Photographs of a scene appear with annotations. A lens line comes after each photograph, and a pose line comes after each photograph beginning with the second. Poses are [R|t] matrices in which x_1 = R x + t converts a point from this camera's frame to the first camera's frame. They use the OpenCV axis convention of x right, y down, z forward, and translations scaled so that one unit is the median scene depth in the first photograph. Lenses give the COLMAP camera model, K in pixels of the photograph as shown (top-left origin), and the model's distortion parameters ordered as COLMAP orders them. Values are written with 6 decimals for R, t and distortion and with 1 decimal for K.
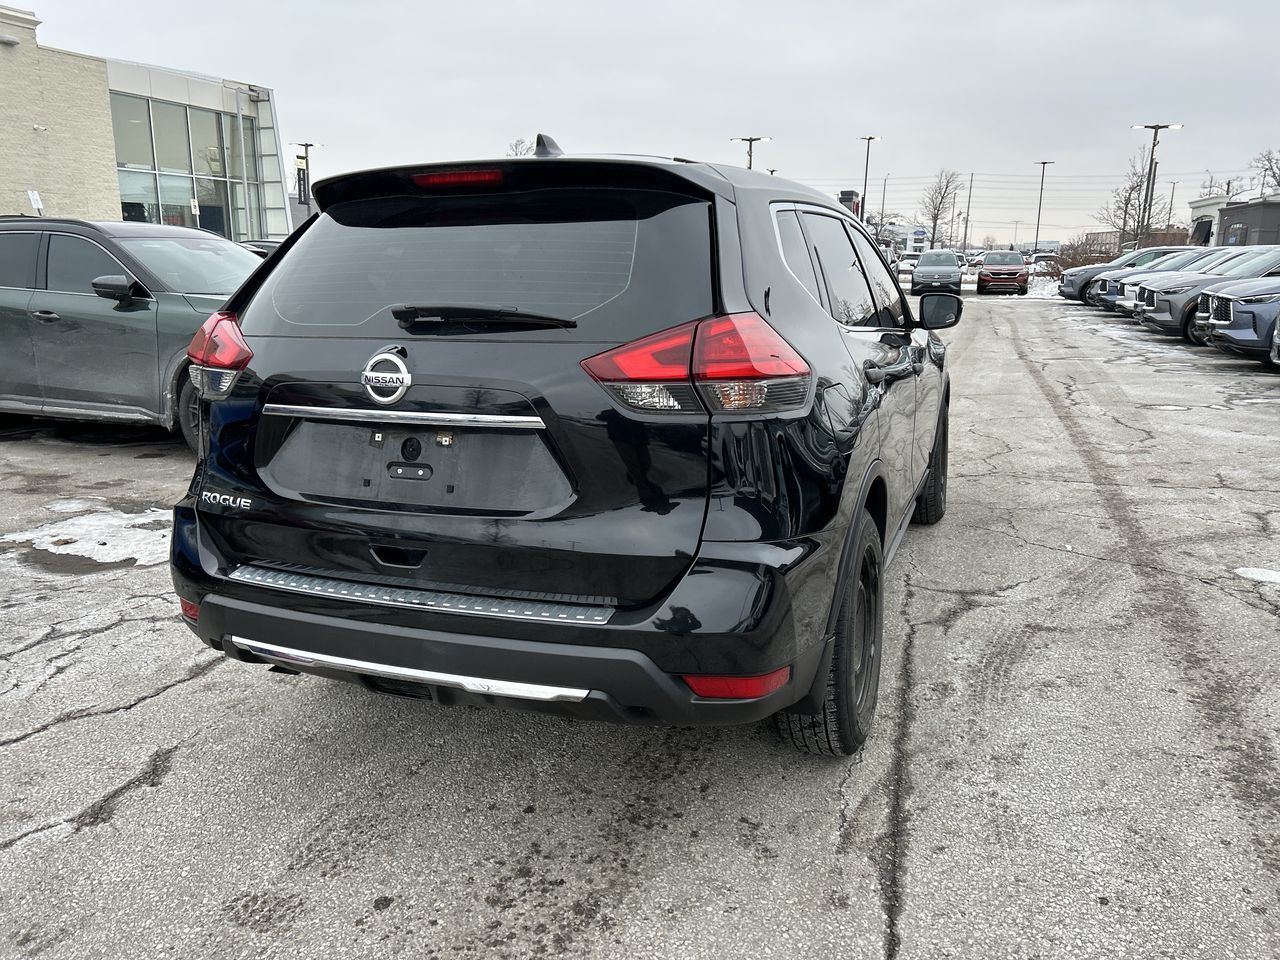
lens RADIAL K [[951.6, 0, 635.8], [0, 951.6, 473.5], [0, 0, 1]] dist [0.065103, -0.067086]
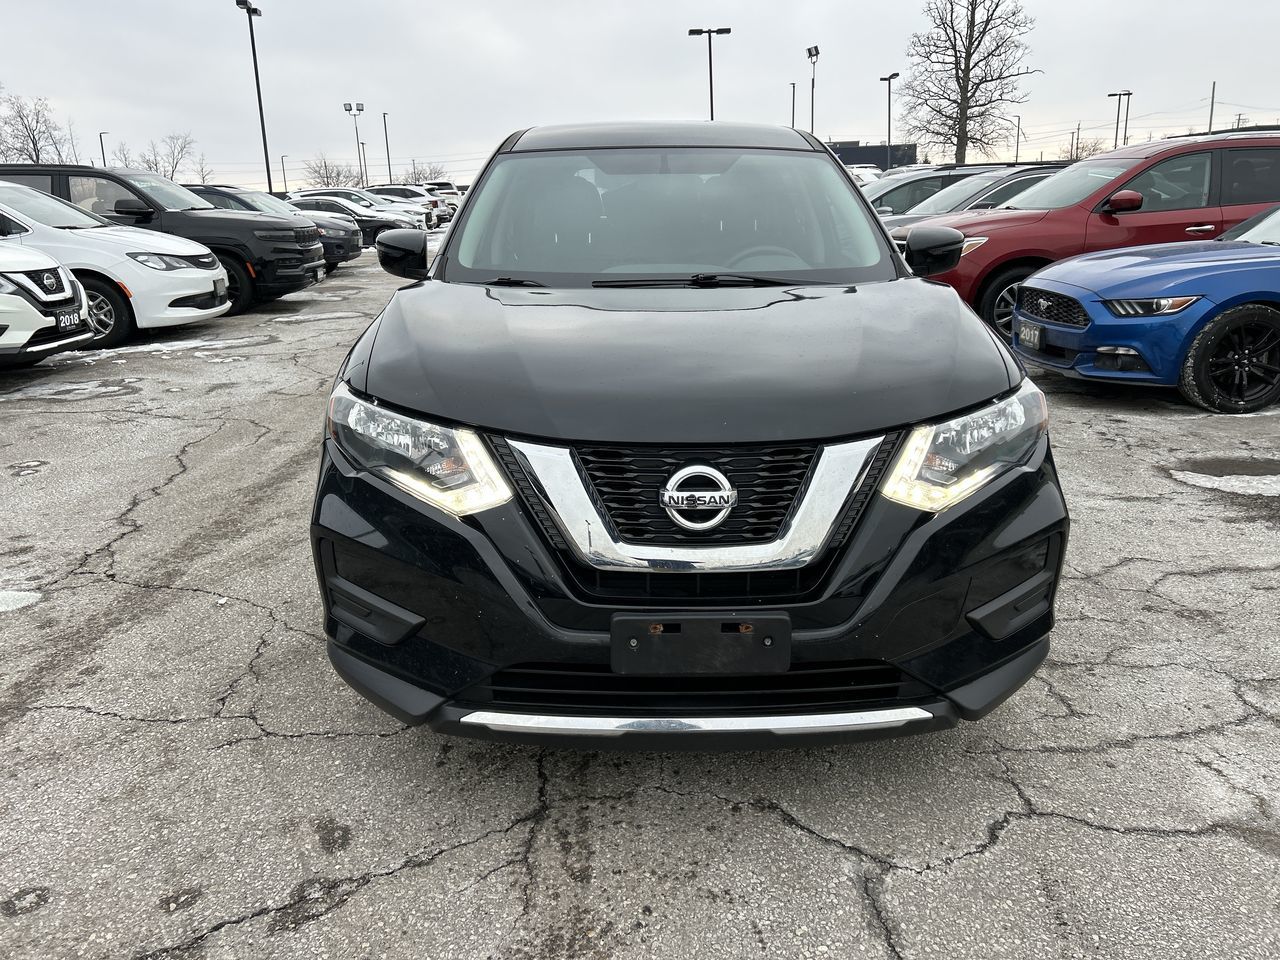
lens RADIAL K [[951.6, 0, 637.0], [0, 951.6, 474.3], [0, 0, 1]] dist [0.065103, -0.067086]
pose [[-0.923980, 0.122101, -0.362426, 0.704391], [-0.060305, 0.889293, 0.453345, -0.586837], [0.377656, 0.440738, -0.814326, 2.807553]]
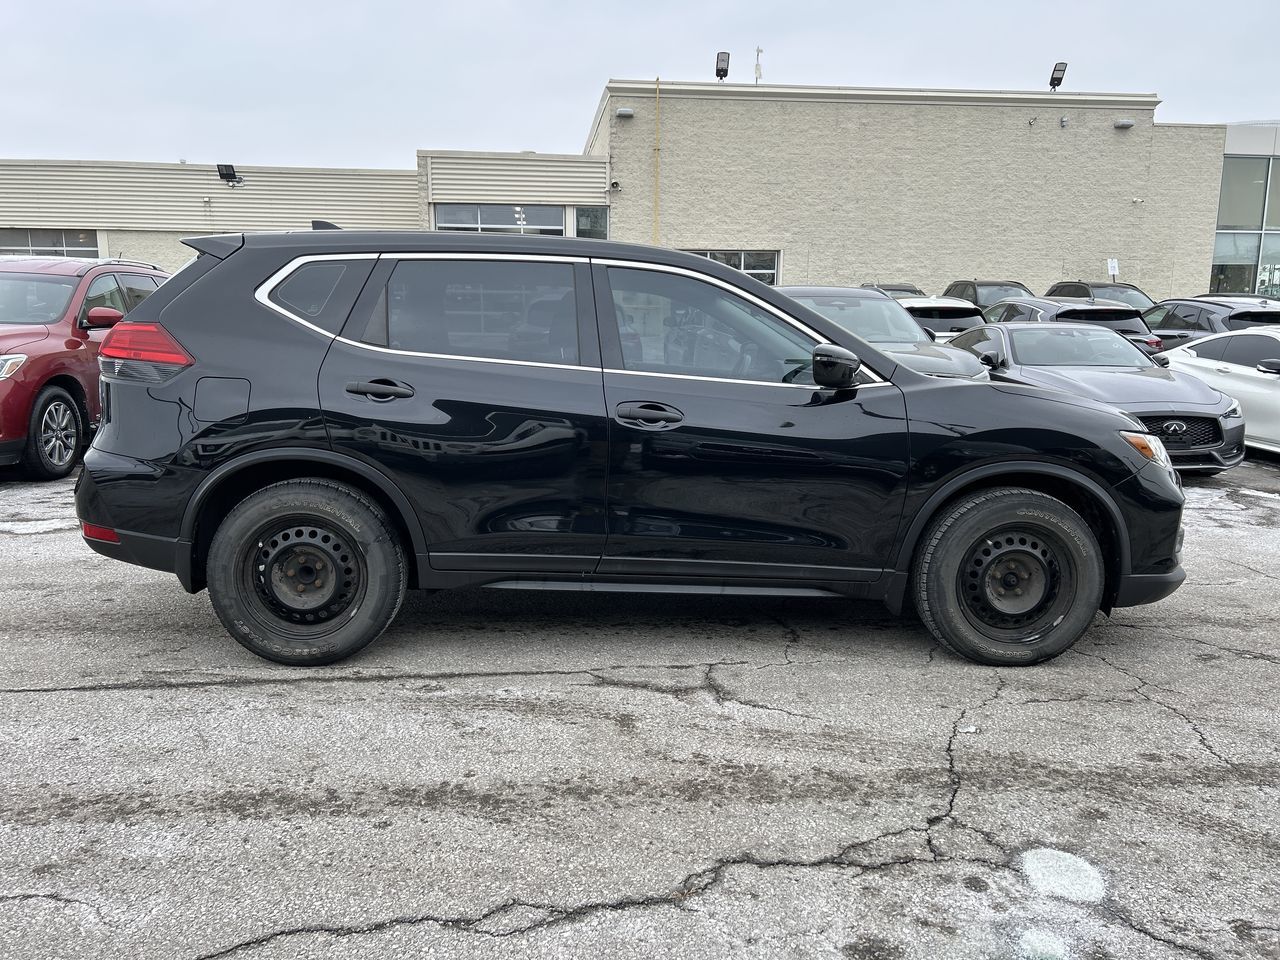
lens RADIAL K [[951.6, 0, 642.4], [0, 951.6, 477.9], [0, 0, 1]] dist [0.065103, -0.067086]
pose [[0.416391, 0.155902, -0.895719, 1.573677], [-0.210097, 0.975023, 0.072038, -0.158785], [0.884578, 0.158192, 0.438745, 0.817060]]
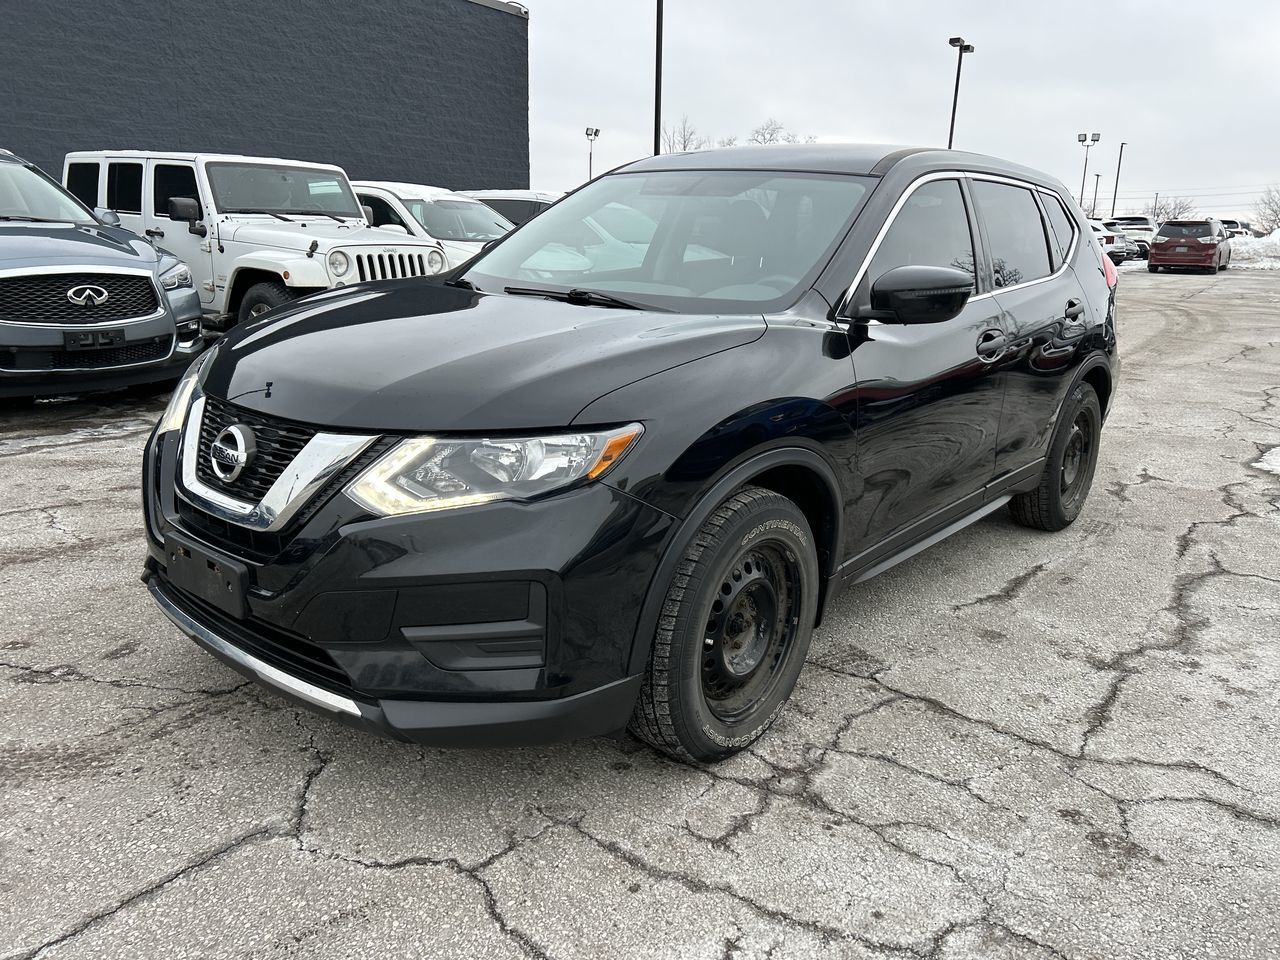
lens RADIAL K [[951.6, 0, 635.9], [0, 951.6, 472.0], [0, 0, 1]] dist [0.065103, -0.067086]
pose [[-0.949232, -0.105968, 0.296193, -0.145550], [0.034705, 0.900533, 0.433401, -0.590989], [-0.312658, 0.421677, -0.851137, 2.866066]]
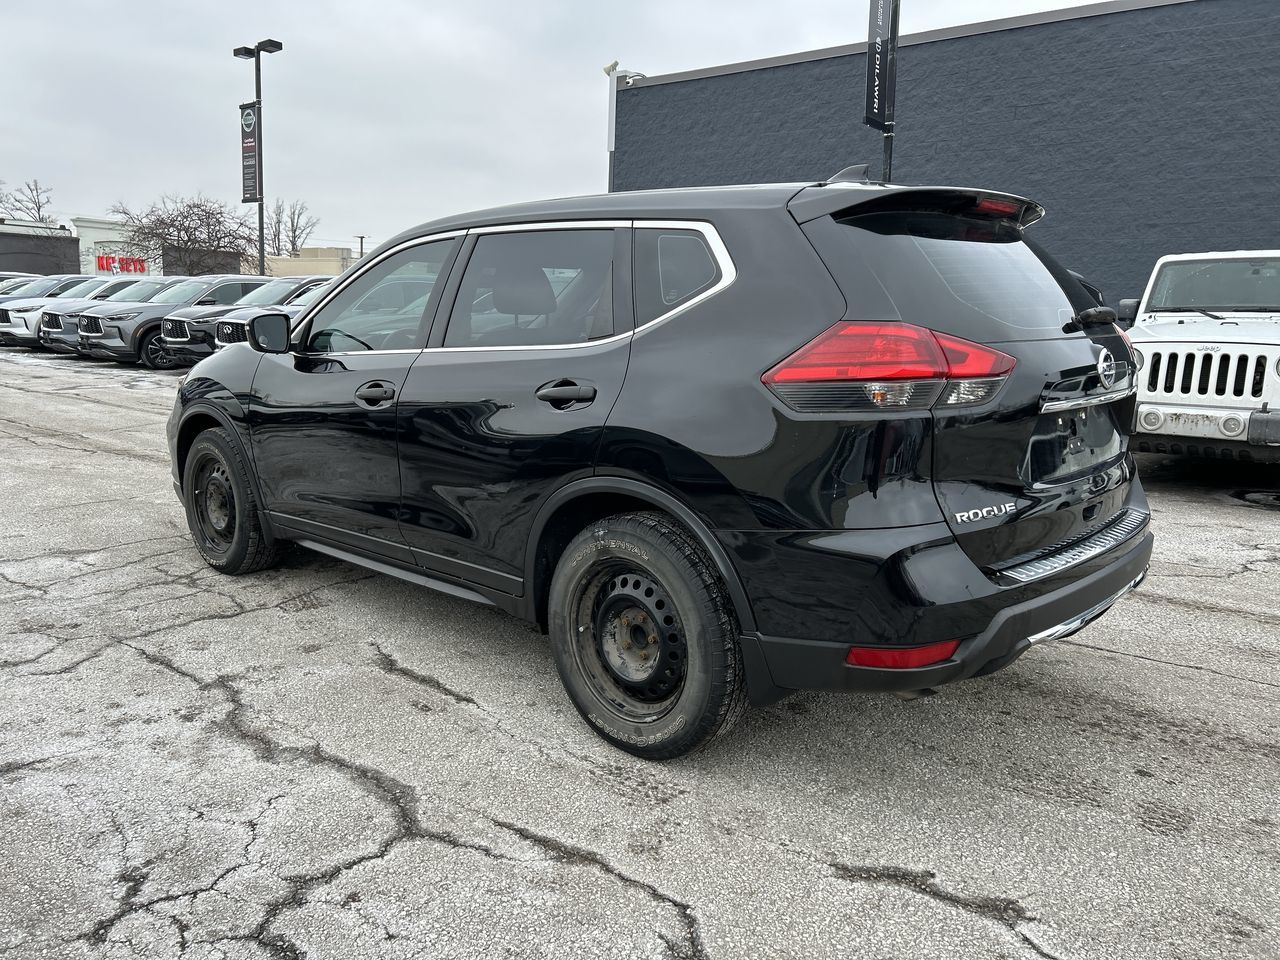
lens RADIAL K [[951.6, 0, 635.9], [0, 951.6, 480.6], [0, 0, 1]] dist [0.065103, -0.067086]
pose [[0.367577, -0.156328, 0.916760, -1.253517], [0.176737, 0.979548, 0.096172, -0.139159], [-0.913045, 0.126675, 0.387688, 0.821131]]
